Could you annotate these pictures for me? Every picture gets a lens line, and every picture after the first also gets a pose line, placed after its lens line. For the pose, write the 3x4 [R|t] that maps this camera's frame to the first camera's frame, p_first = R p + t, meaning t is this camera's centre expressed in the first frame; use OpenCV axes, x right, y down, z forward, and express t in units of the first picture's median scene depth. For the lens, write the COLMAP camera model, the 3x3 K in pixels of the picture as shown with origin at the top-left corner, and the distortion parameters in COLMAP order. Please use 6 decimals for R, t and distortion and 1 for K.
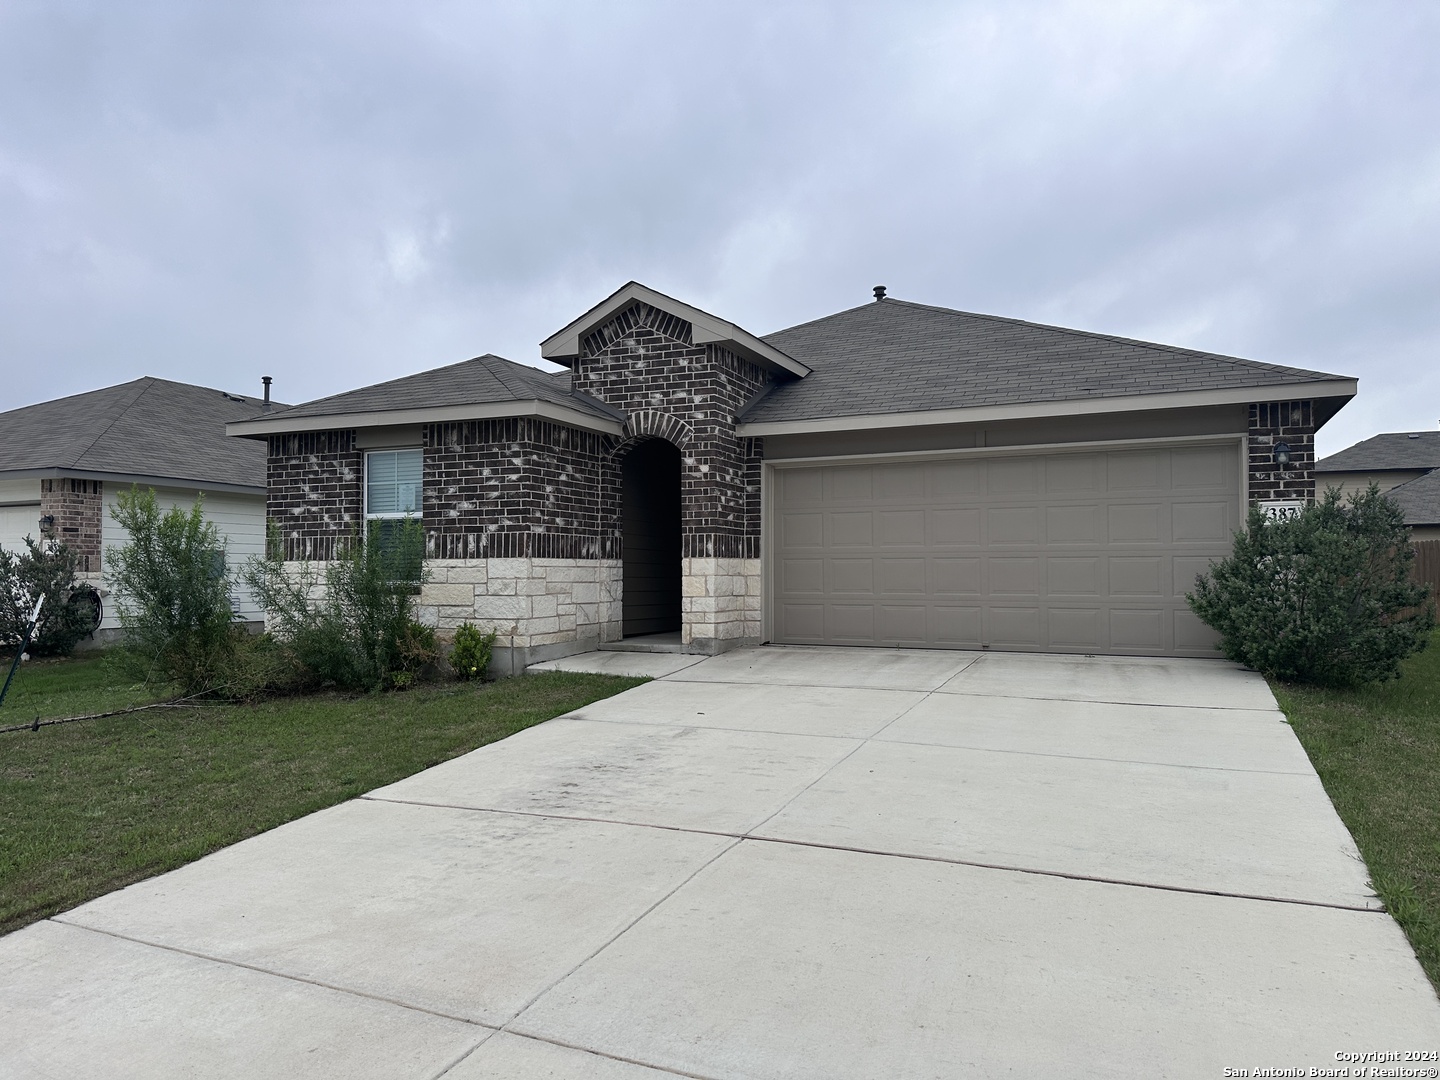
lens RADIAL K [[1007.3, 0, 732.6], [0, 1007.3, 539.7], [0, 0, 1]] dist [0.066552, -0.068313]
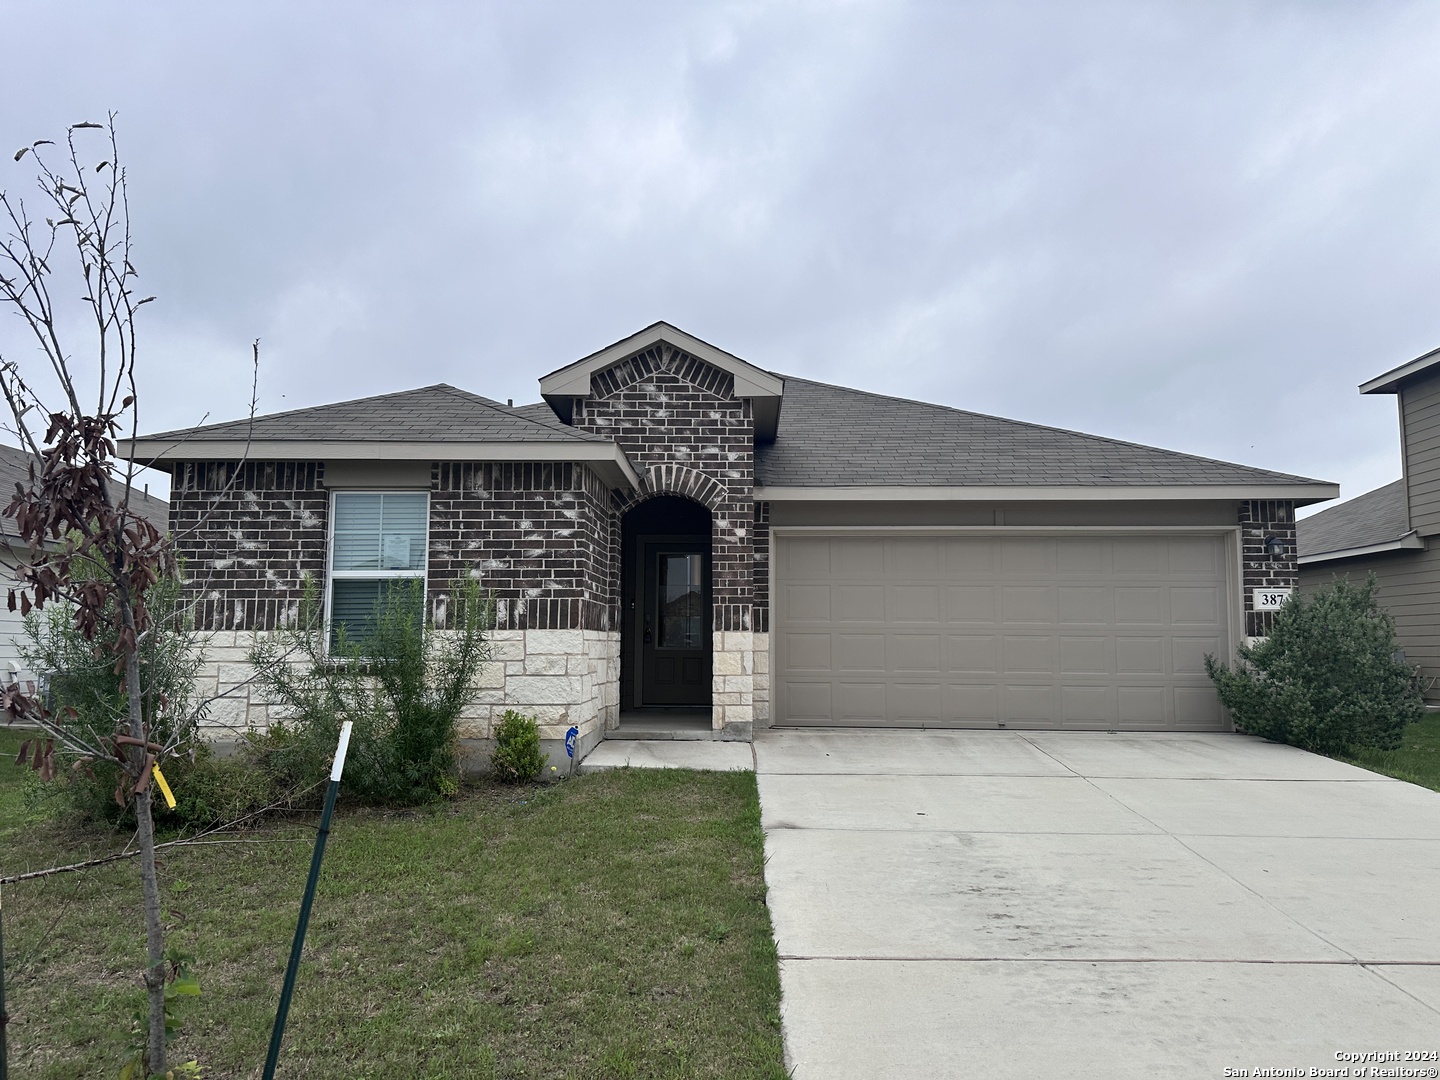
lens RADIAL K [[1007.3, 0, 719.1], [0, 1007.3, 526.9], [0, 0, 1]] dist [0.066552, -0.068313]
pose [[0.924057, 0.050369, 0.378923, -0.396741], [-0.018959, 0.996100, -0.086176, 0.002738], [-0.381785, 0.072447, 0.921407, 0.173454]]
